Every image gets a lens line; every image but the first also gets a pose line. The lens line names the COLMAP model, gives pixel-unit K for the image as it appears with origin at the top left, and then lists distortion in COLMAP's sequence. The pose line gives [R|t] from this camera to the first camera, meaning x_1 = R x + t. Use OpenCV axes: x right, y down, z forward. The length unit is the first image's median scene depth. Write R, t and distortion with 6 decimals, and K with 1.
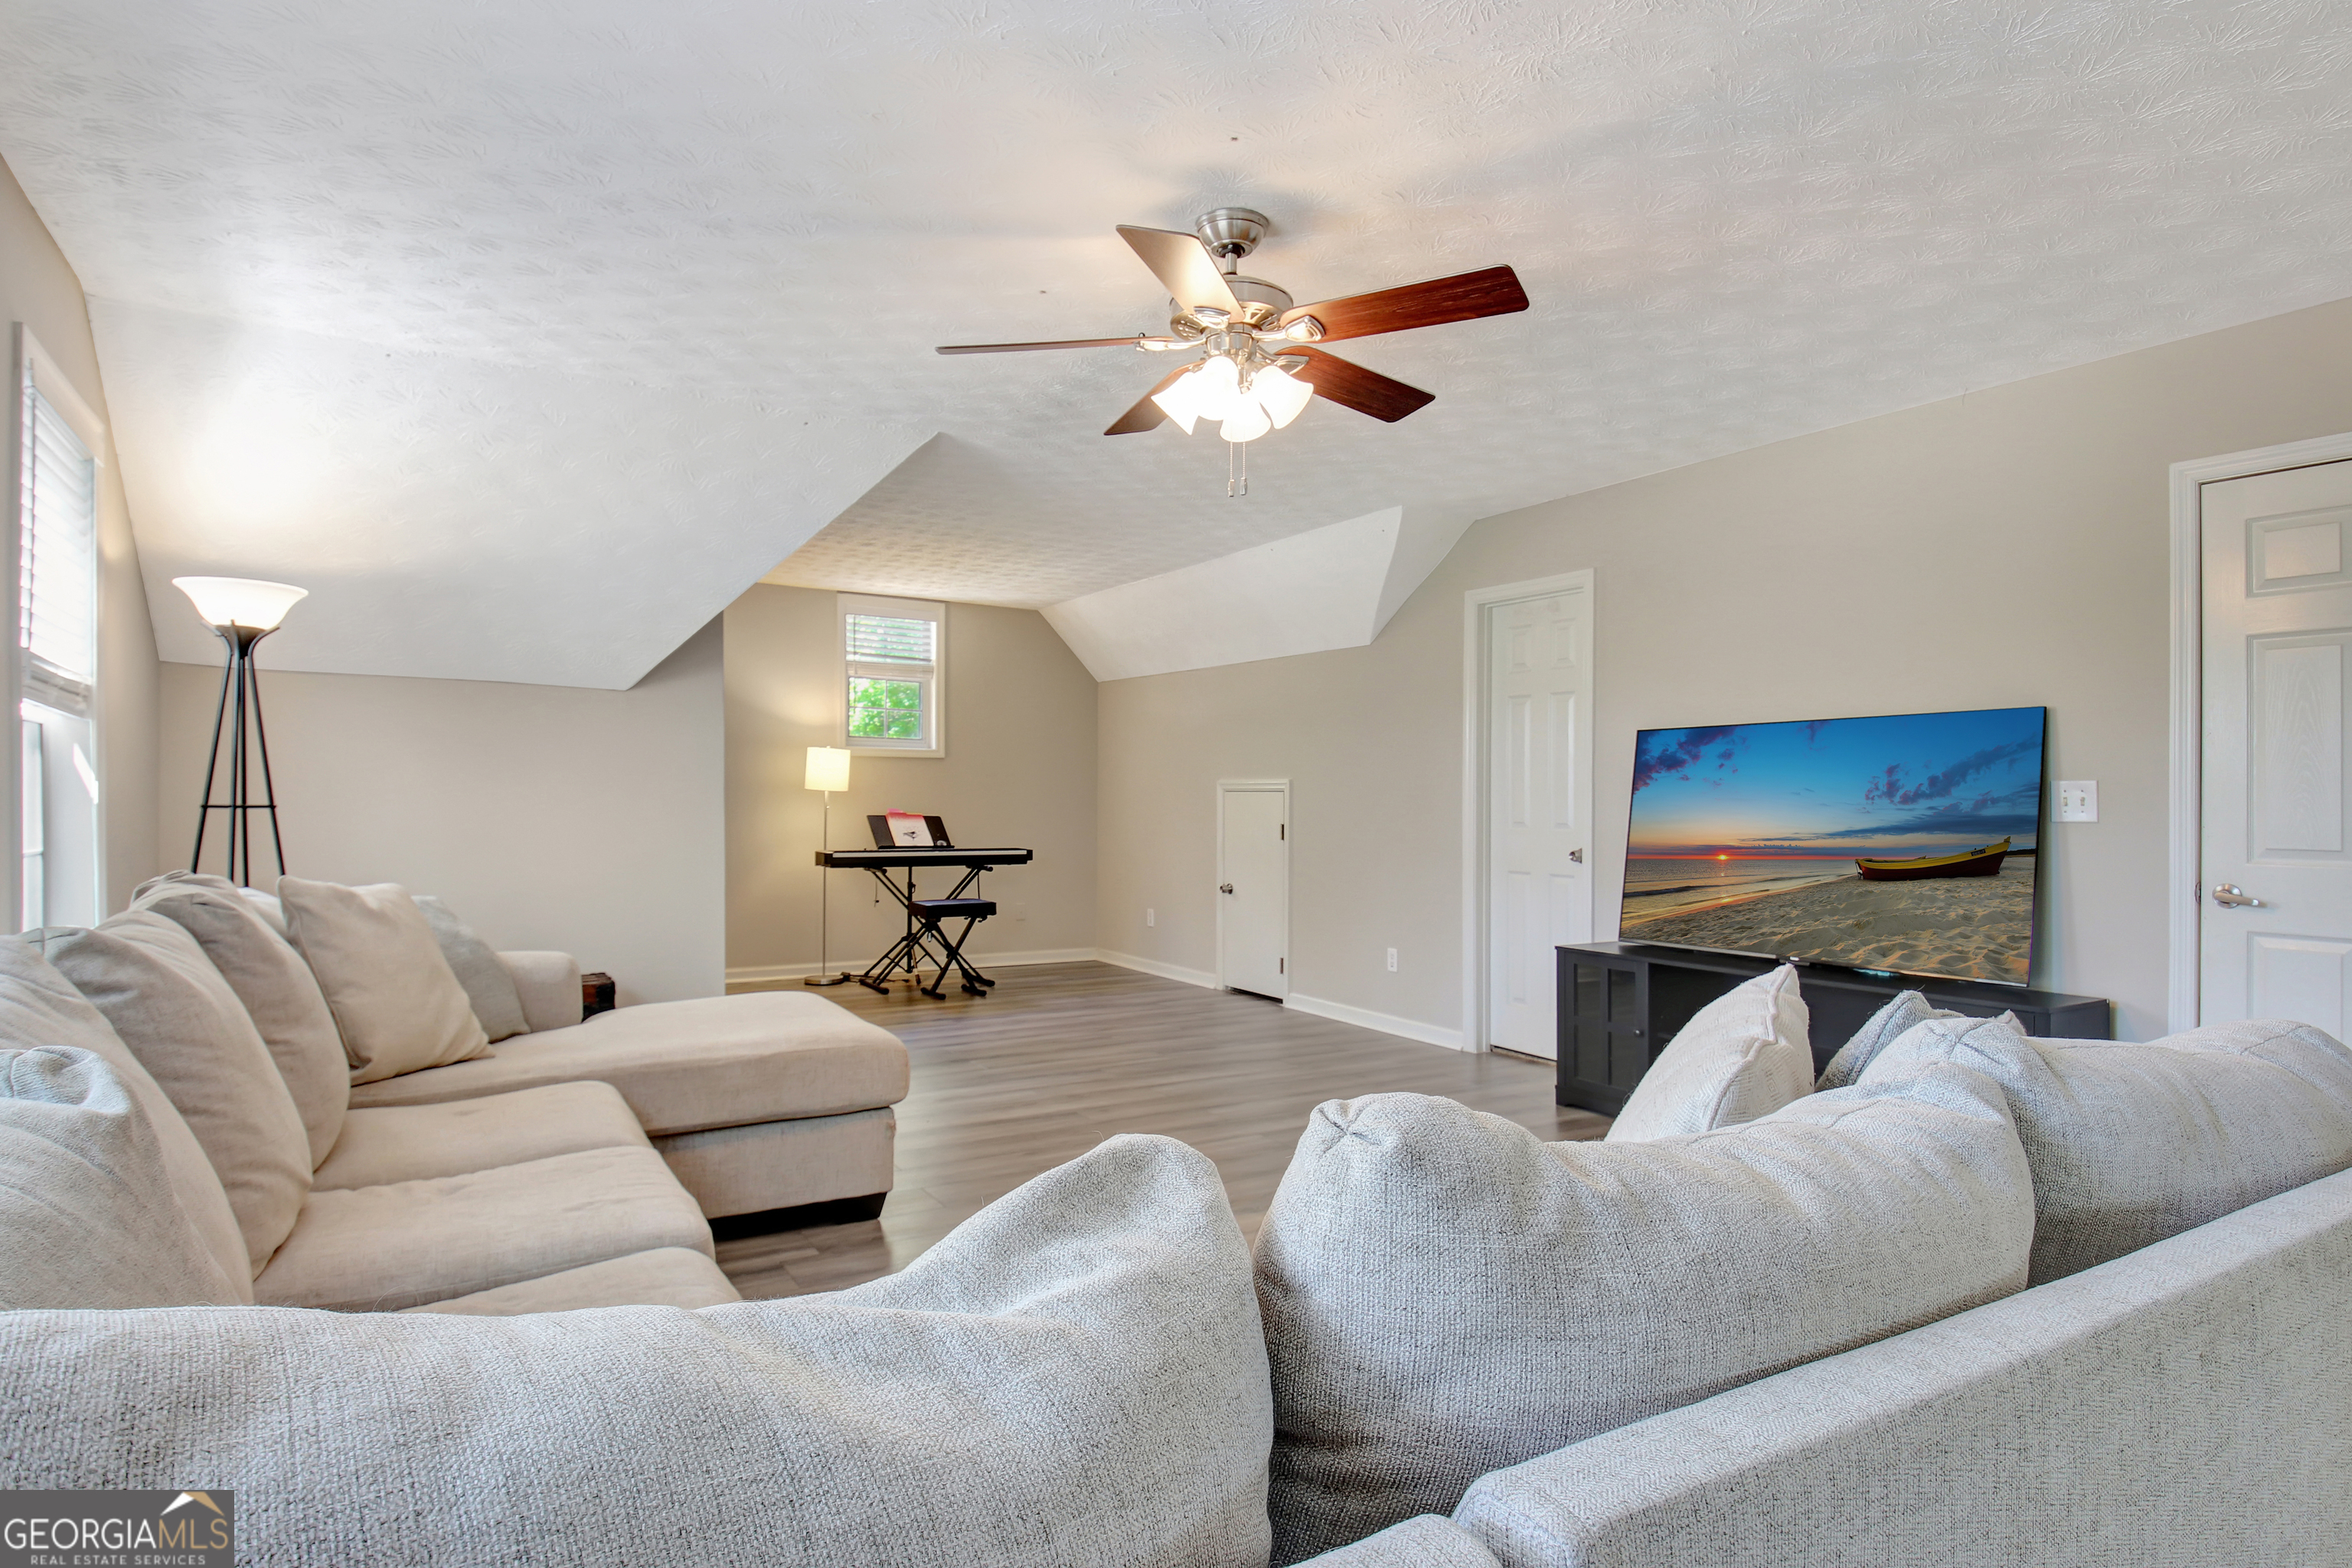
lens RADIAL K [[1245.5, 0, 1176.0], [0, 1245.5, 784.0], [0, 0, 1]] dist [-0.000667, -0.000126]
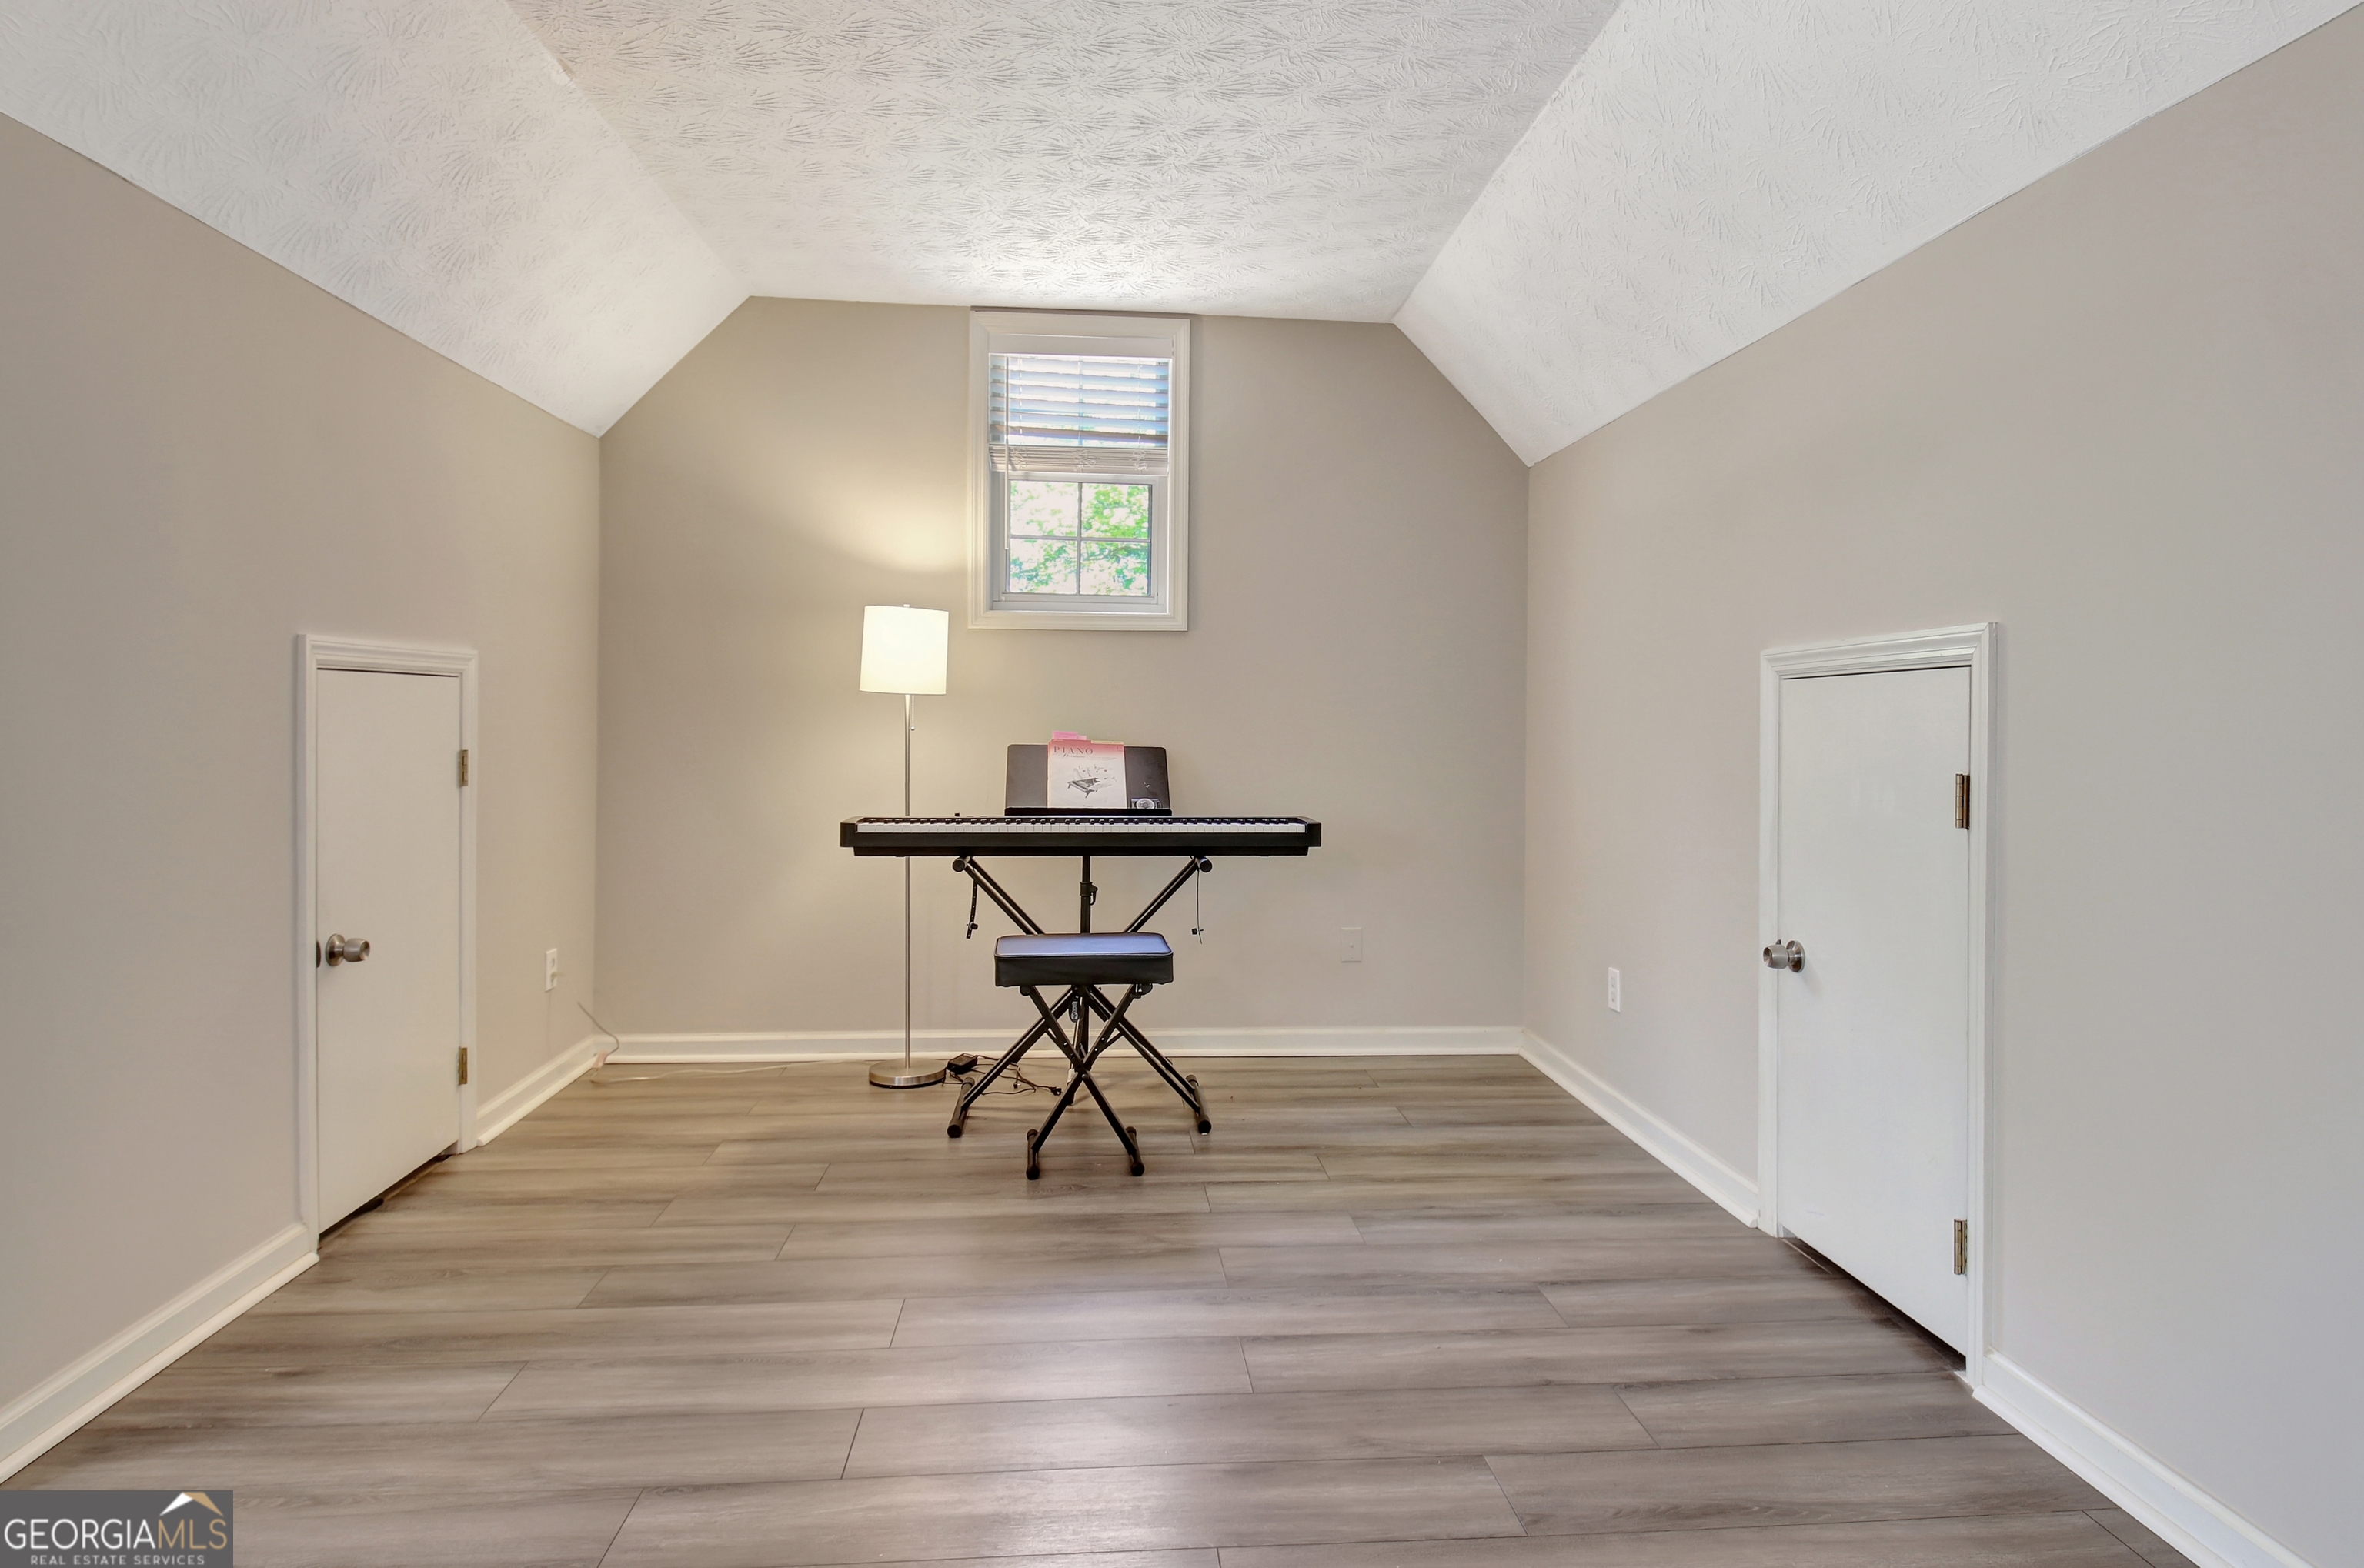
lens RADIAL K [[1317.3, 0, 1192.5], [0, 1317.3, 723.4], [0, 0, 1]] dist [-0.019121, -0.000633]
pose [[0.894163, -0.003876, -0.447726, 0.054110], [0.006225, 0.999973, 0.003776, 0.015530], [0.447699, -0.006163, 0.894163, 0.569003]]
